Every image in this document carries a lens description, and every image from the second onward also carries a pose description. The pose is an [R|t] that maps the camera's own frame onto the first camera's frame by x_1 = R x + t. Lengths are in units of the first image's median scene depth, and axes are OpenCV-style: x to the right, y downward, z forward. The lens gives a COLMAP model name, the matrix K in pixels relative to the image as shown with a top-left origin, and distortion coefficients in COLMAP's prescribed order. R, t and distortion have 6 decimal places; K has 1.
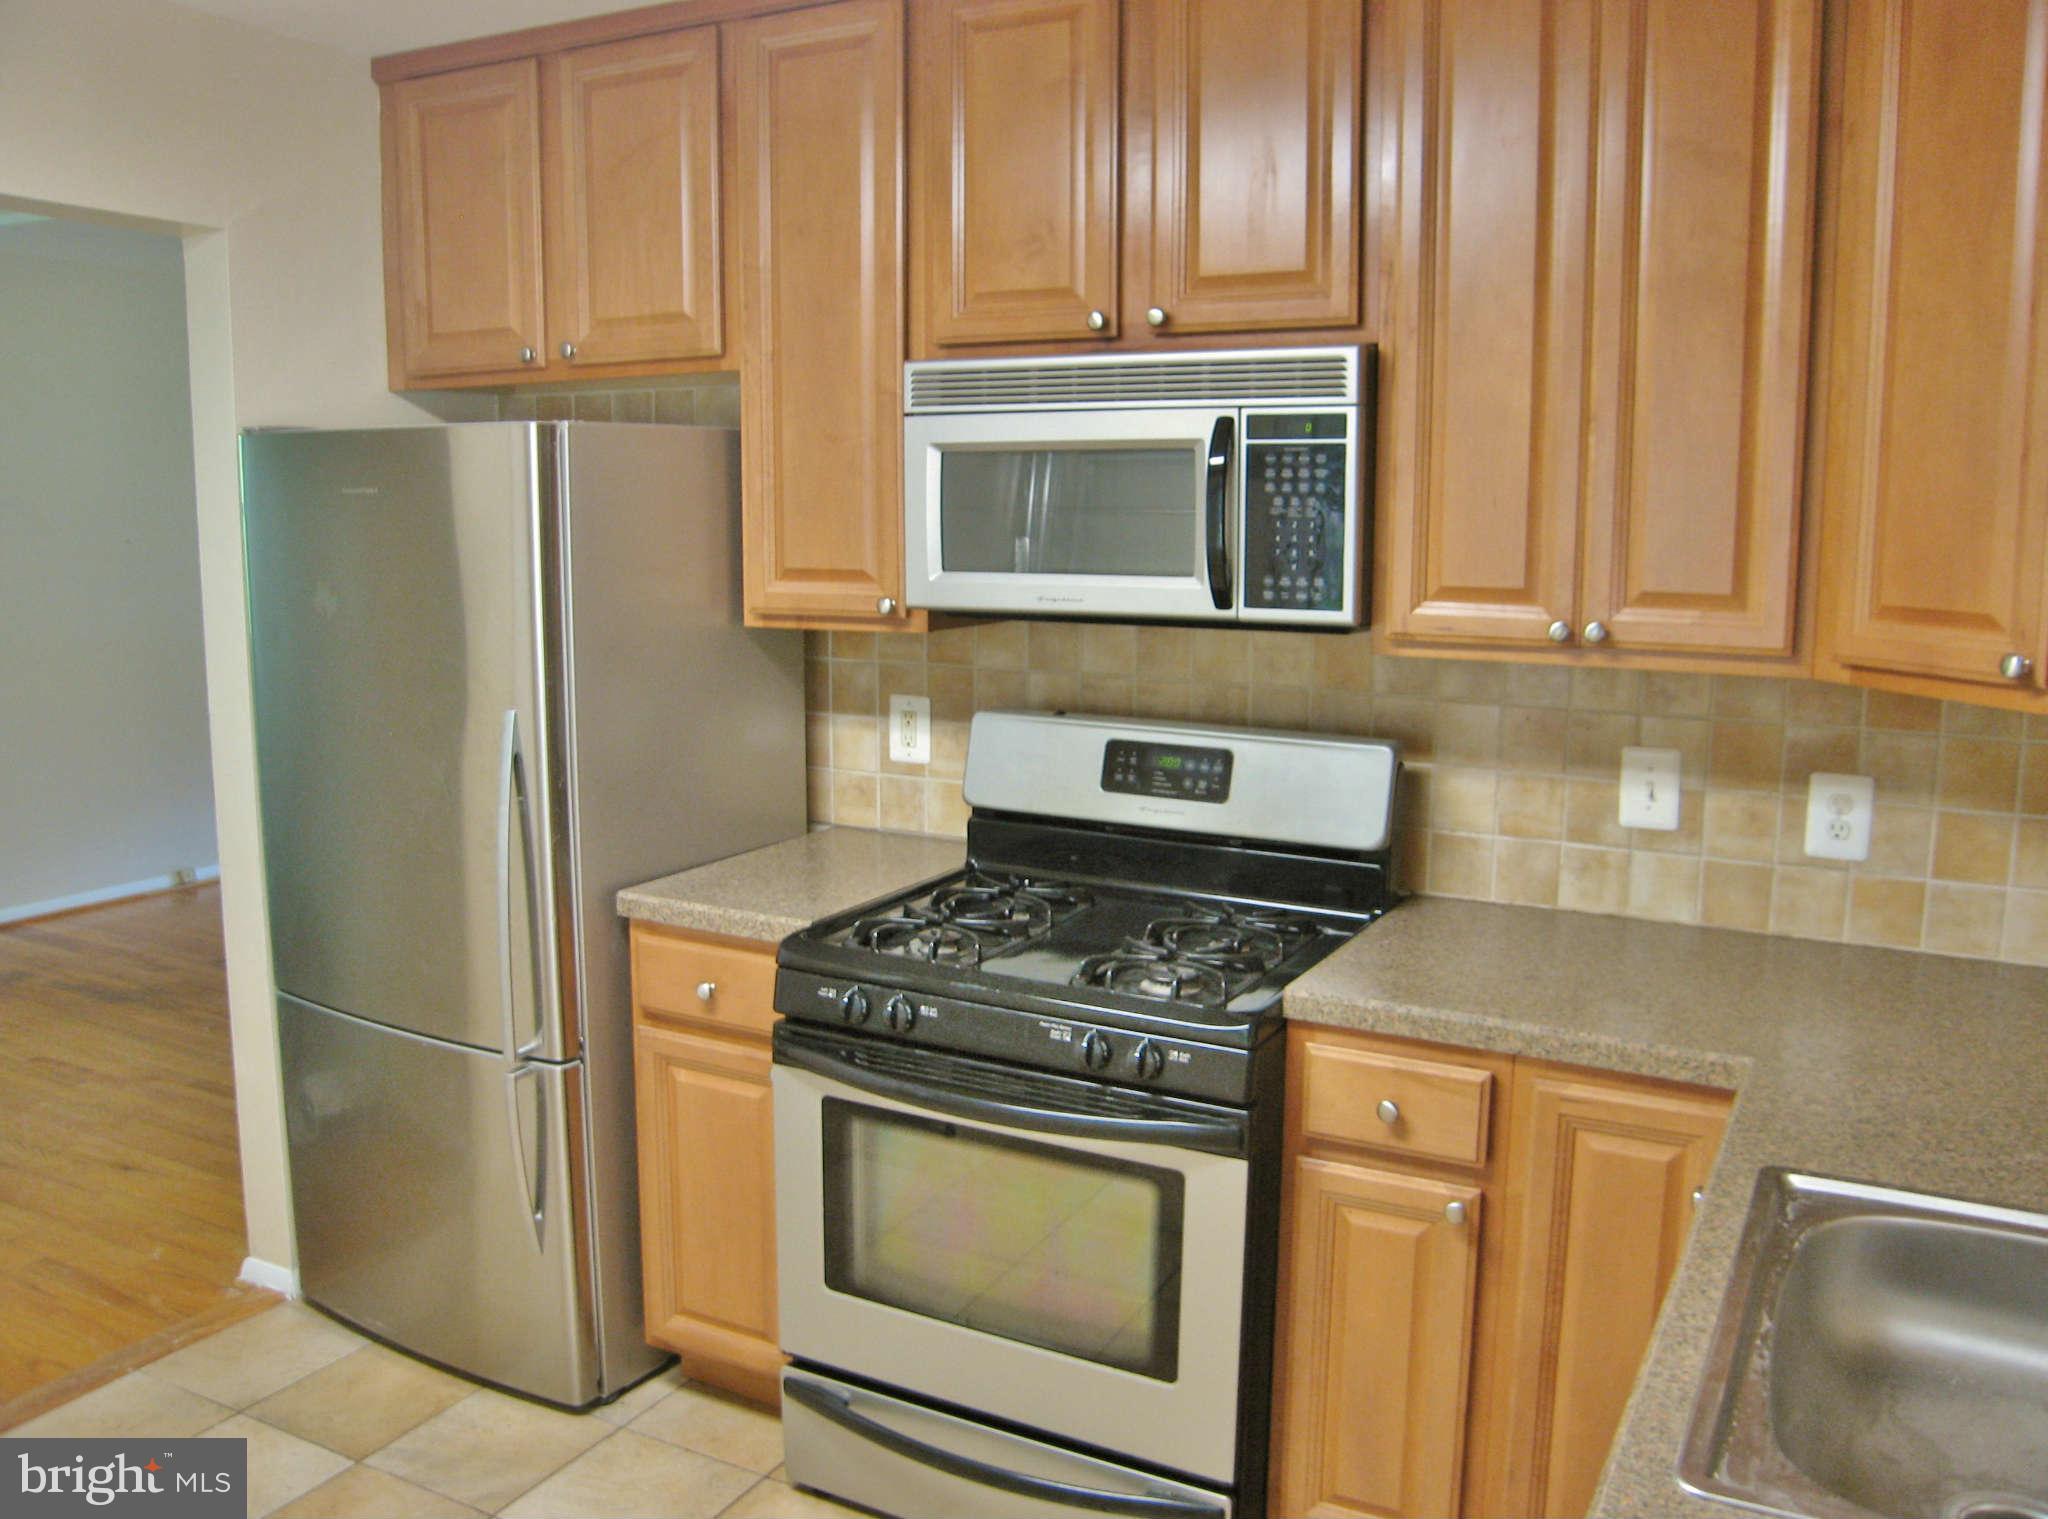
lens RADIAL K [[1671.7, 0, 1024.0], [0, 1671.7, 759.5], [0, 0, 1]] dist [-0.108408, -0.001493]
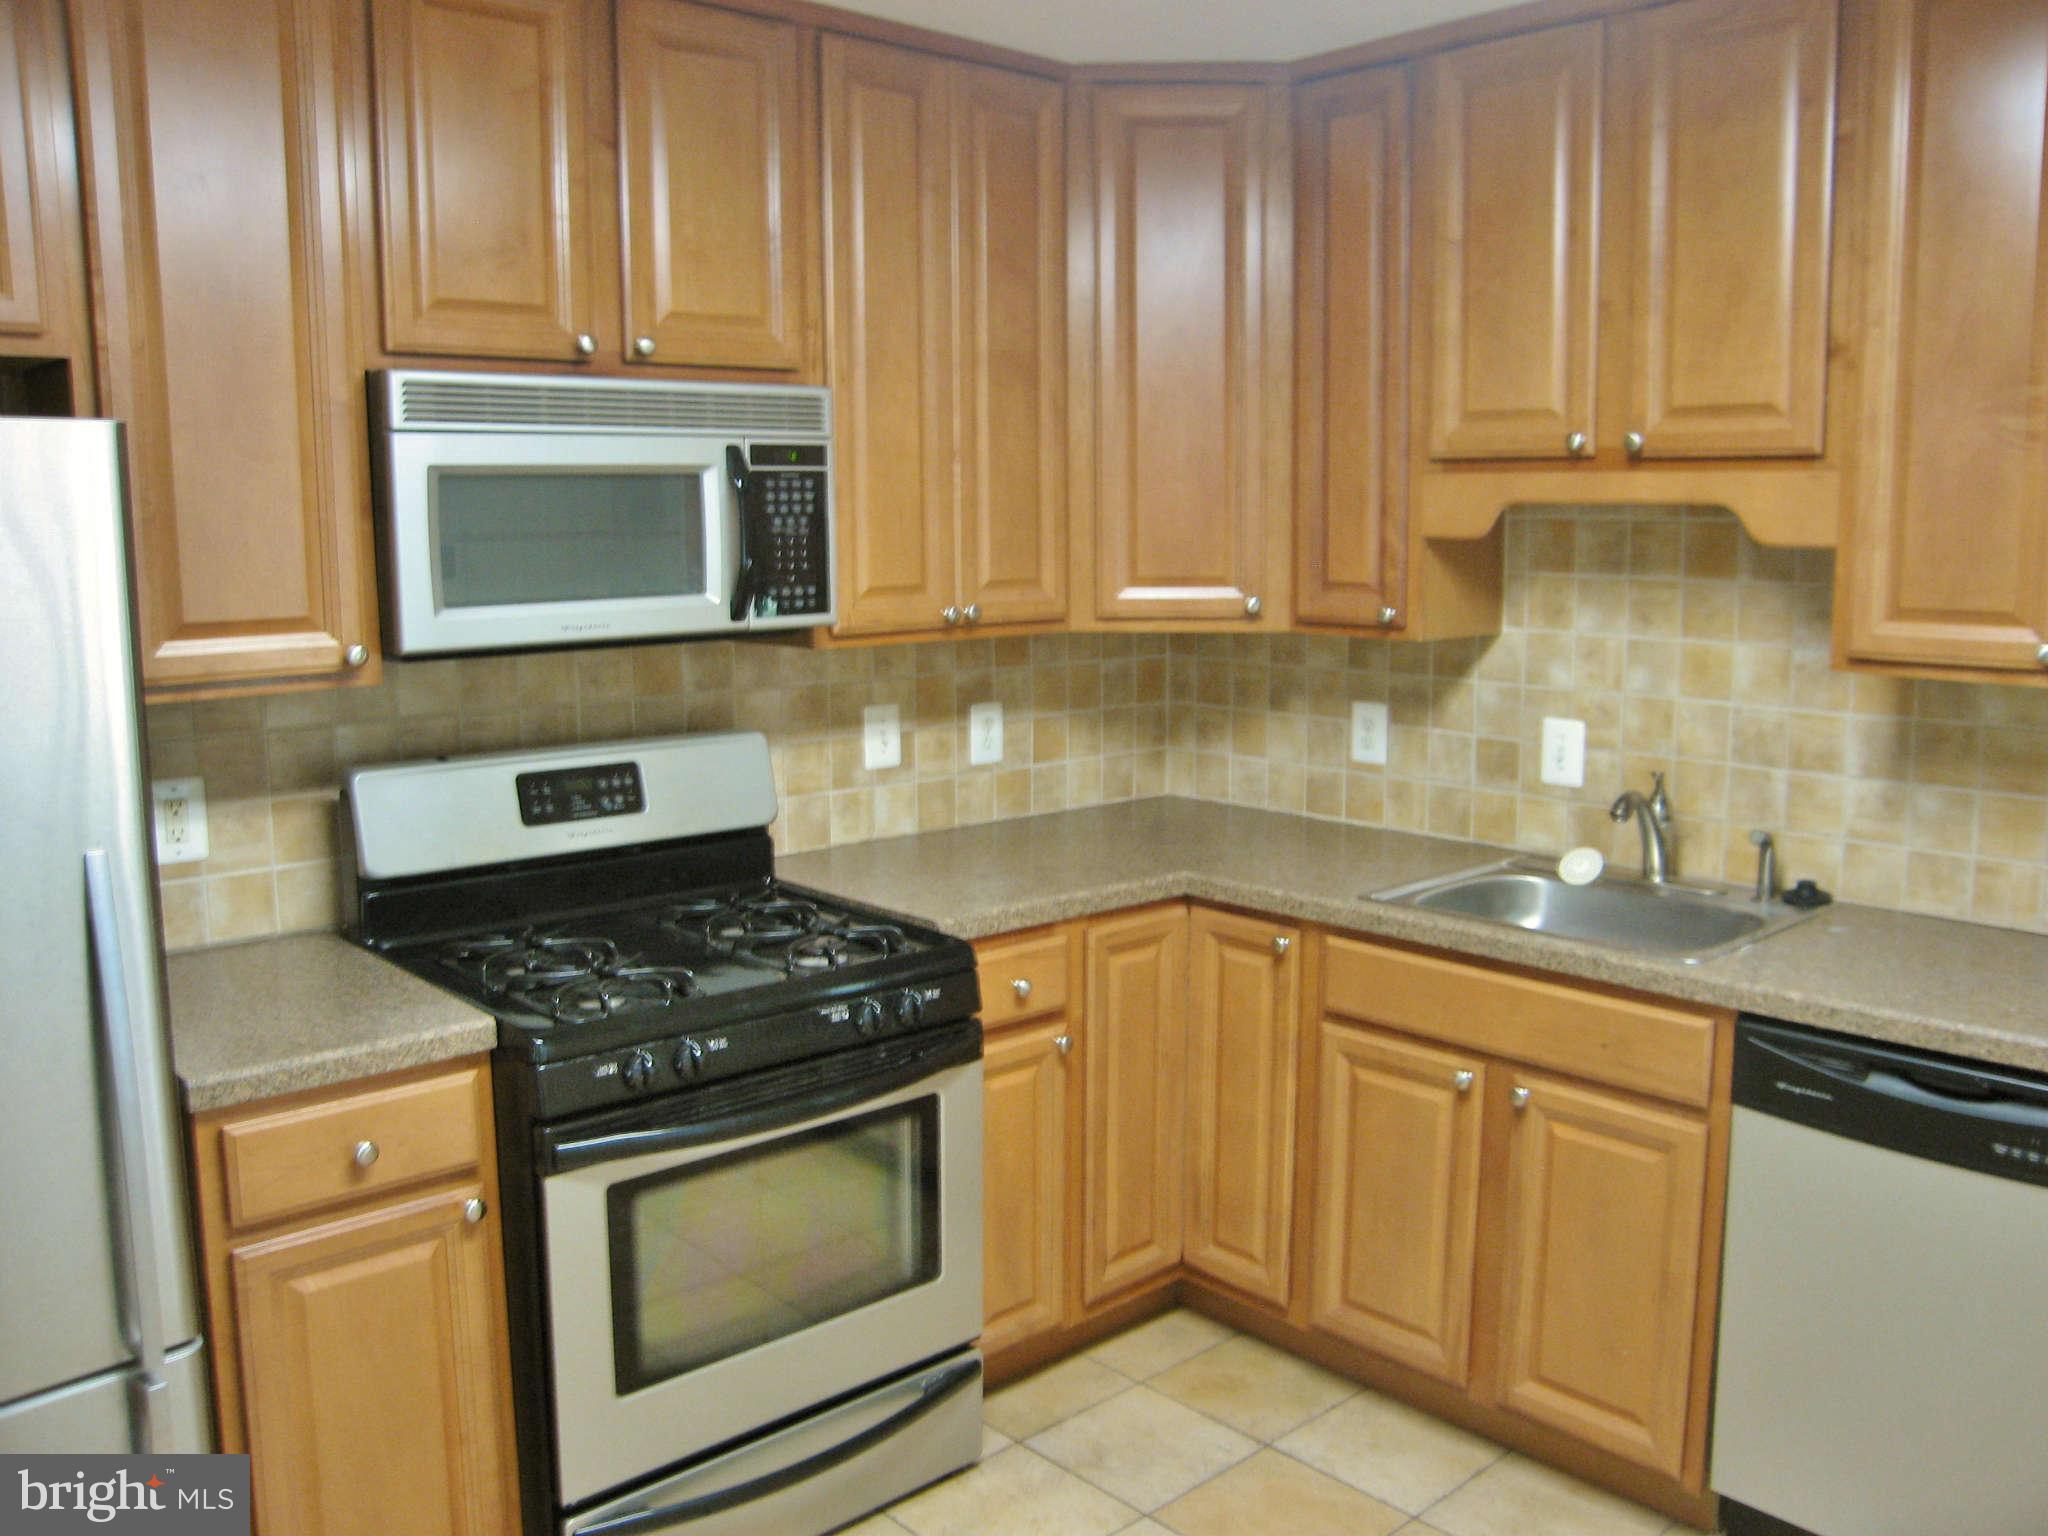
lens RADIAL K [[1720.3, 0, 1063.3], [0, 1720.3, 761.8], [0, 0, 1]] dist [-0.150839, 0.132922]
pose [[0.318441, -0.144385, 0.936882, -0.856794], [0.151750, 0.983351, 0.099968, -0.077468], [-0.935717, 0.110338, 0.335050, 0.428024]]
